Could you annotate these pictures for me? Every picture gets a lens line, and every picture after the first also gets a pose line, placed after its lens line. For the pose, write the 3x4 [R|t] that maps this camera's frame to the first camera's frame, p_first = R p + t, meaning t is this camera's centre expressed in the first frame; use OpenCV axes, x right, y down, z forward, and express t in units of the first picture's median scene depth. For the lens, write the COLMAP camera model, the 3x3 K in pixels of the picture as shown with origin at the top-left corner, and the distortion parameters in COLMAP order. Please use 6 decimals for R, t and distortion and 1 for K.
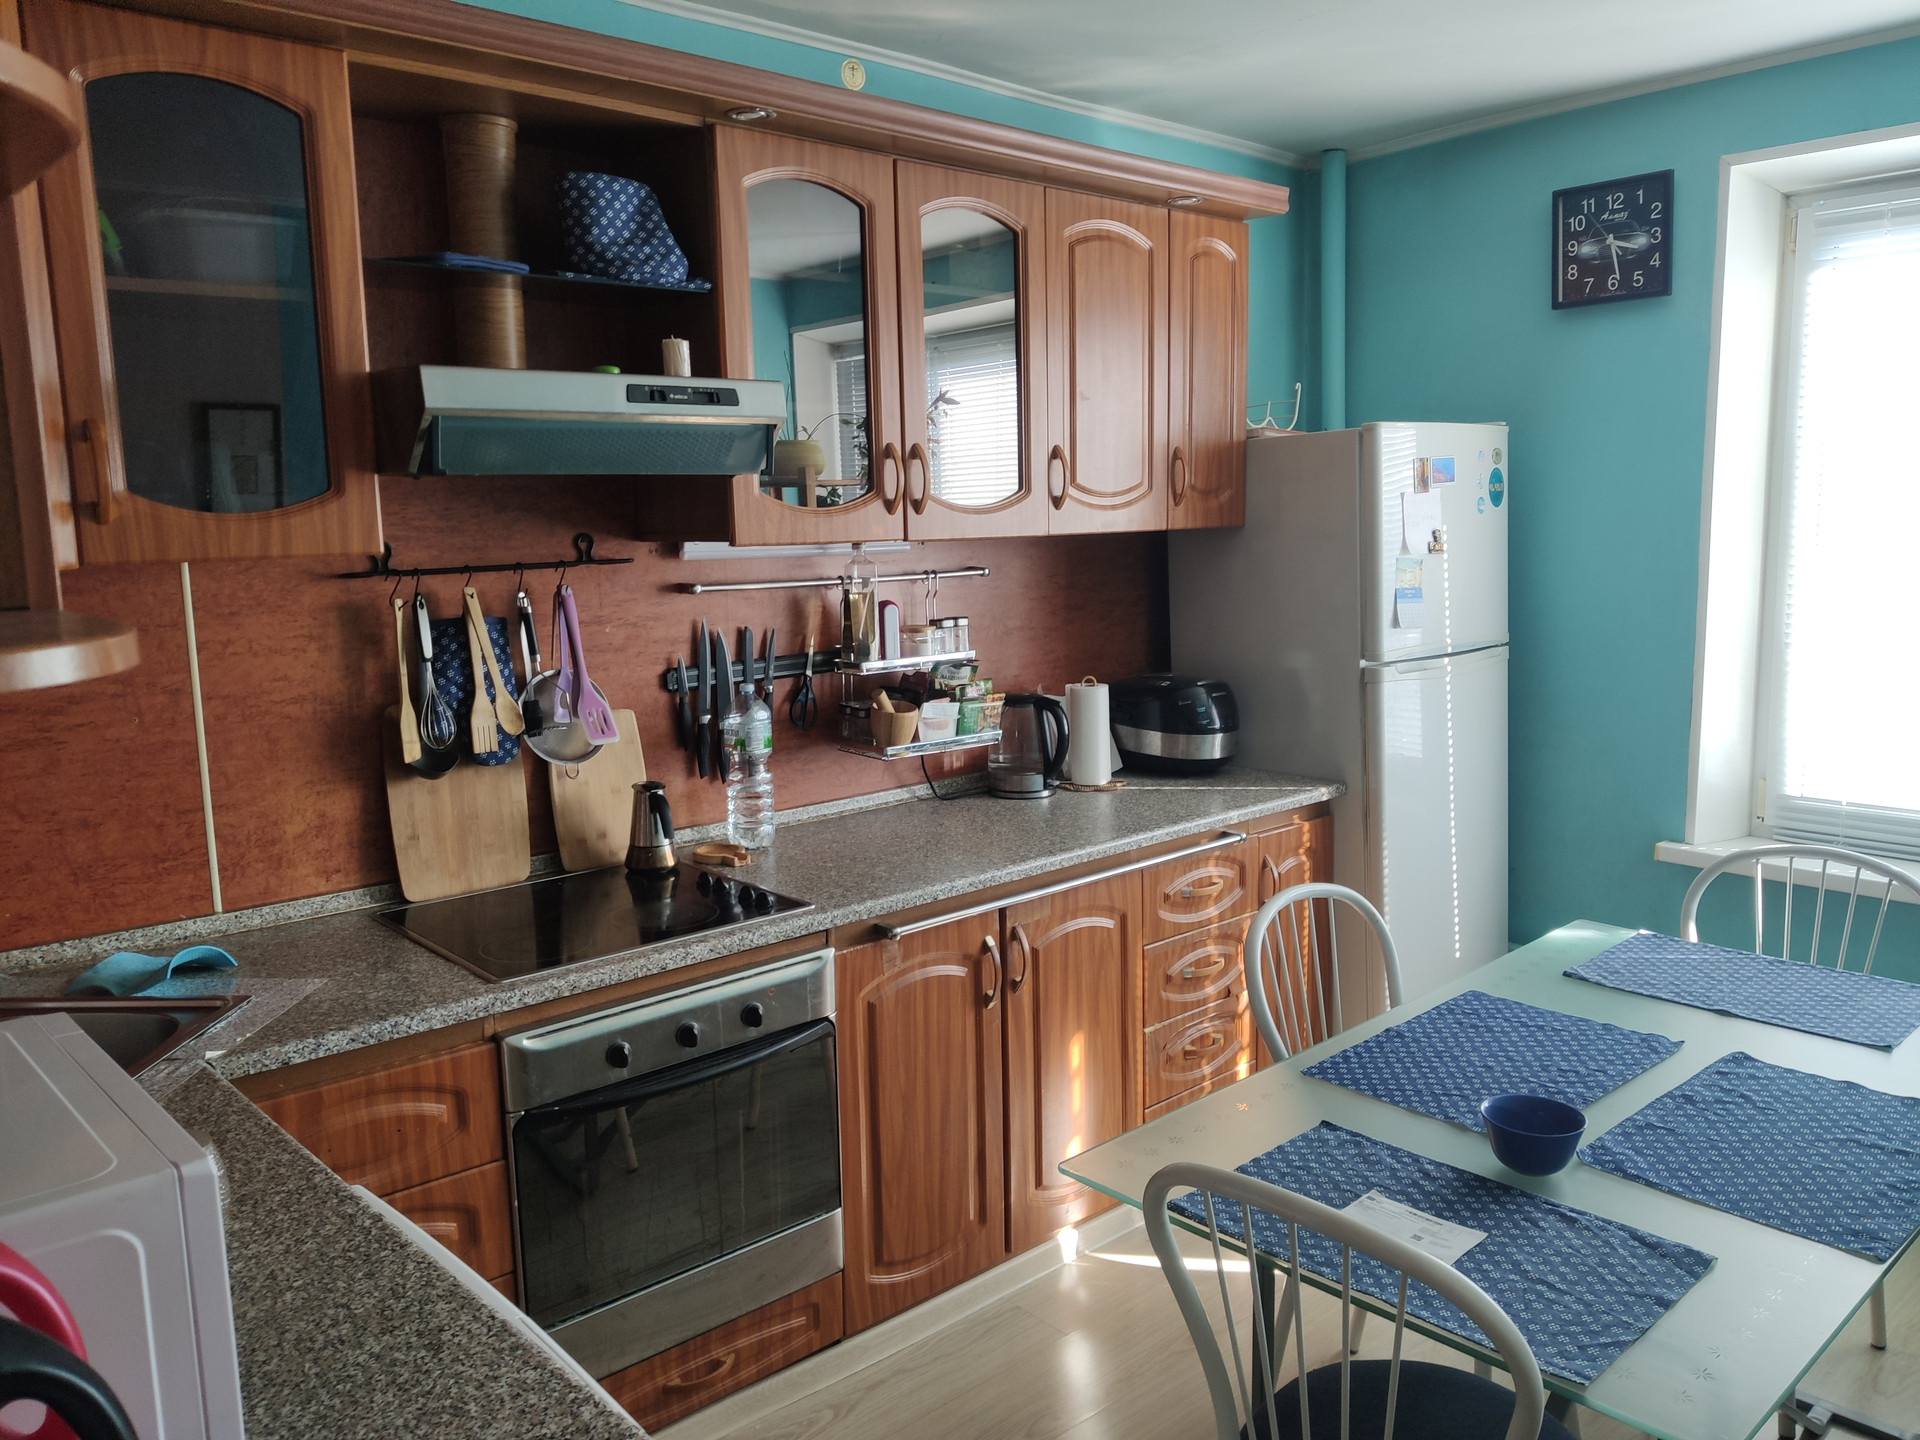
lens RADIAL K [[1460.7, 0, 942.5], [0, 1460.7, 718.4], [0, 0, 1]] dist [0.030915, -0.050738]
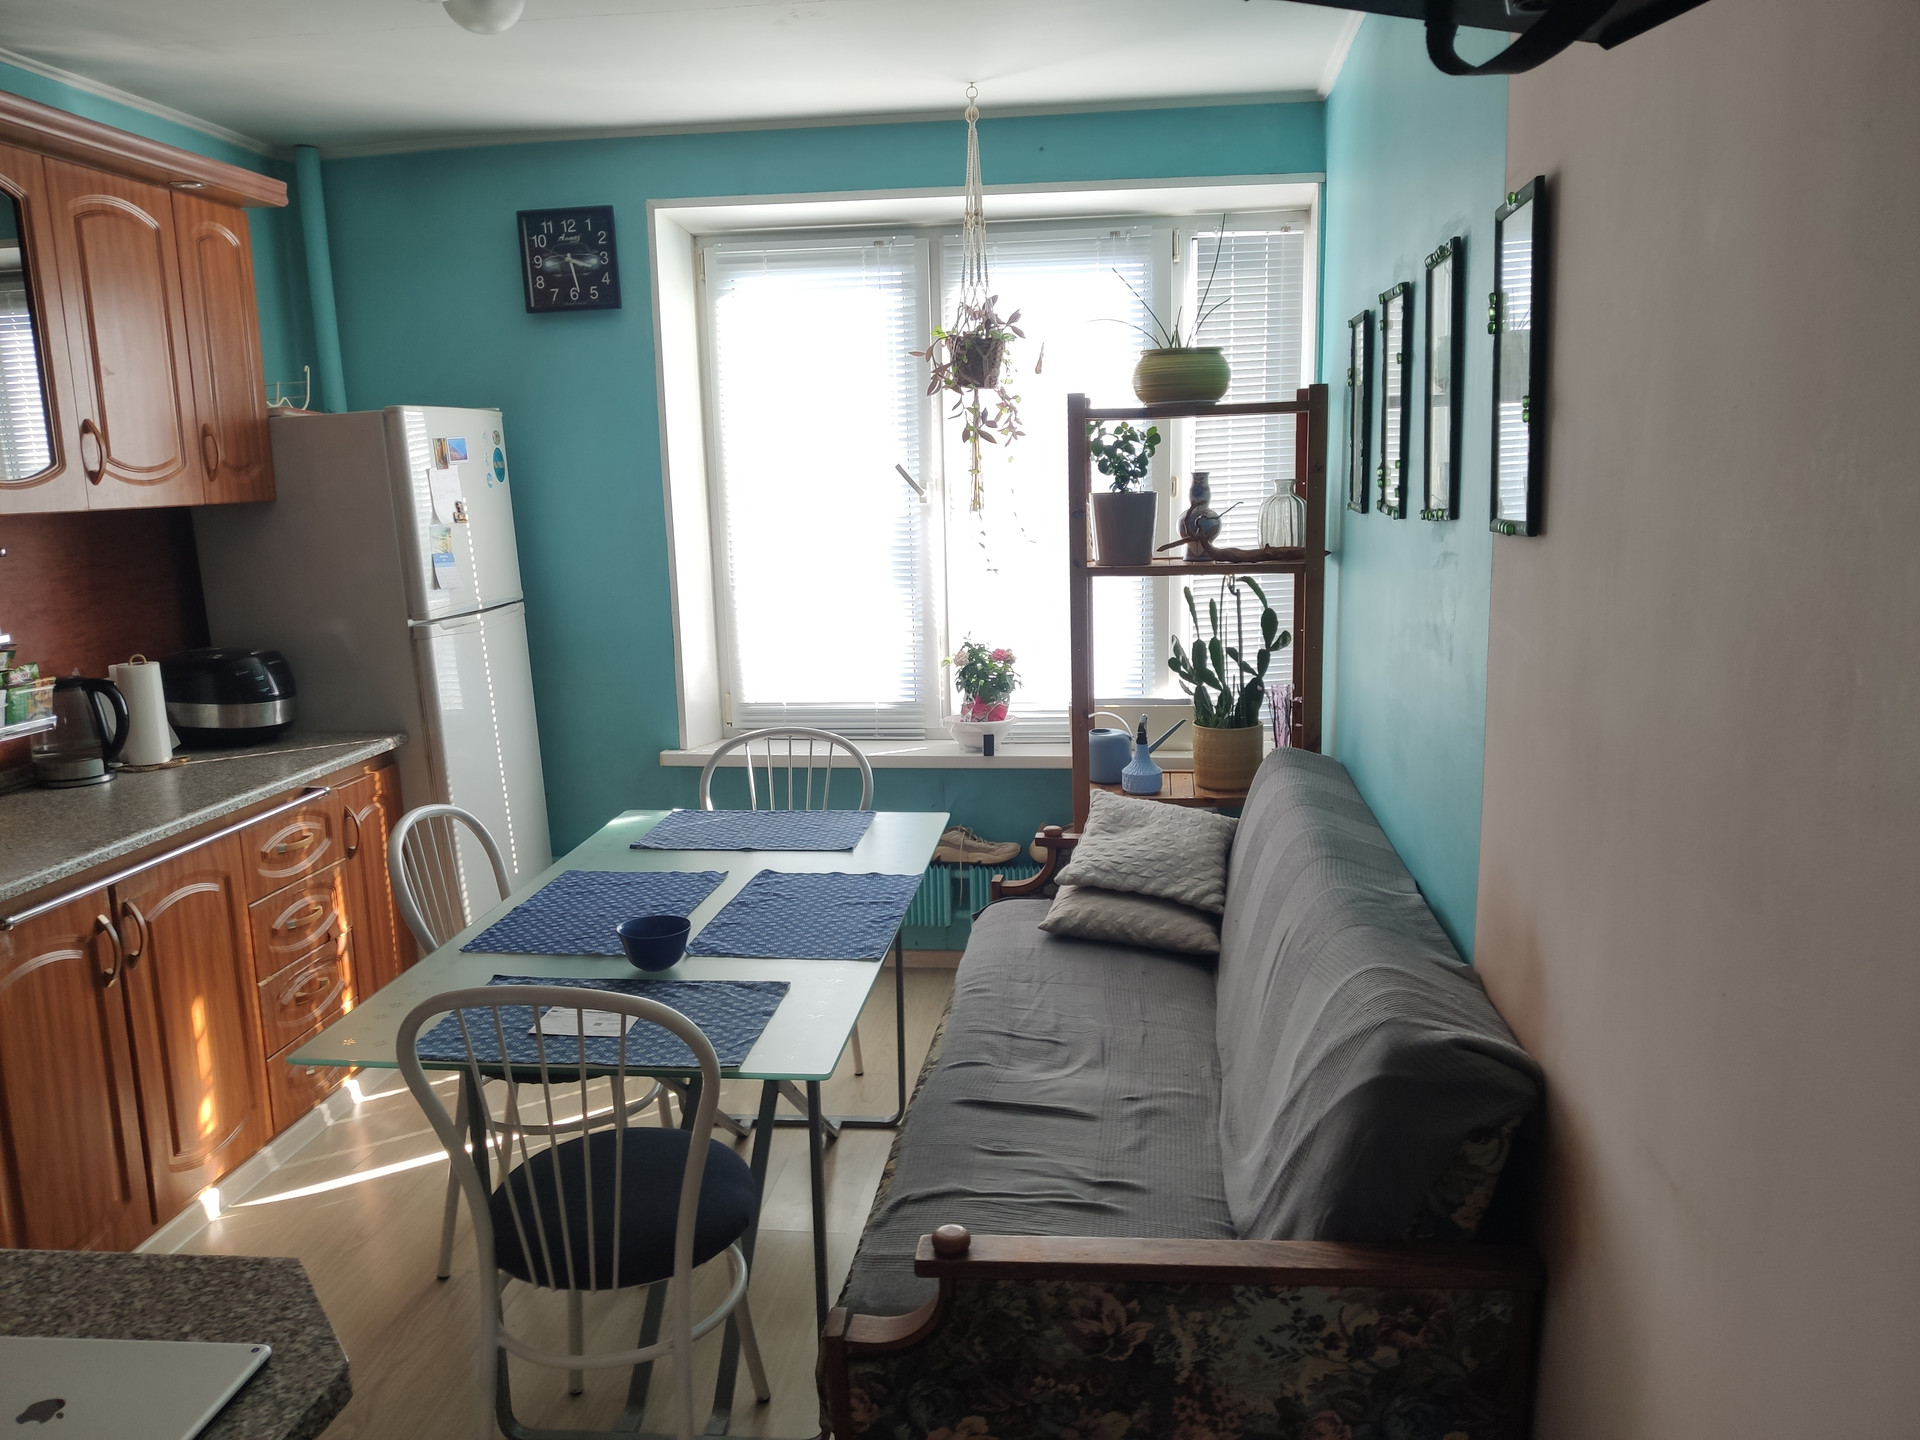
lens RADIAL K [[1460.7, 0, 964.8], [0, 1460.7, 721.6], [0, 0, 1]] dist [0.030915, -0.050738]
pose [[0.752125, -0.114245, 0.649043, -0.133235], [0.104769, 0.993062, 0.053391, 0.022531], [-0.650639, 0.027843, 0.758876, -0.121357]]
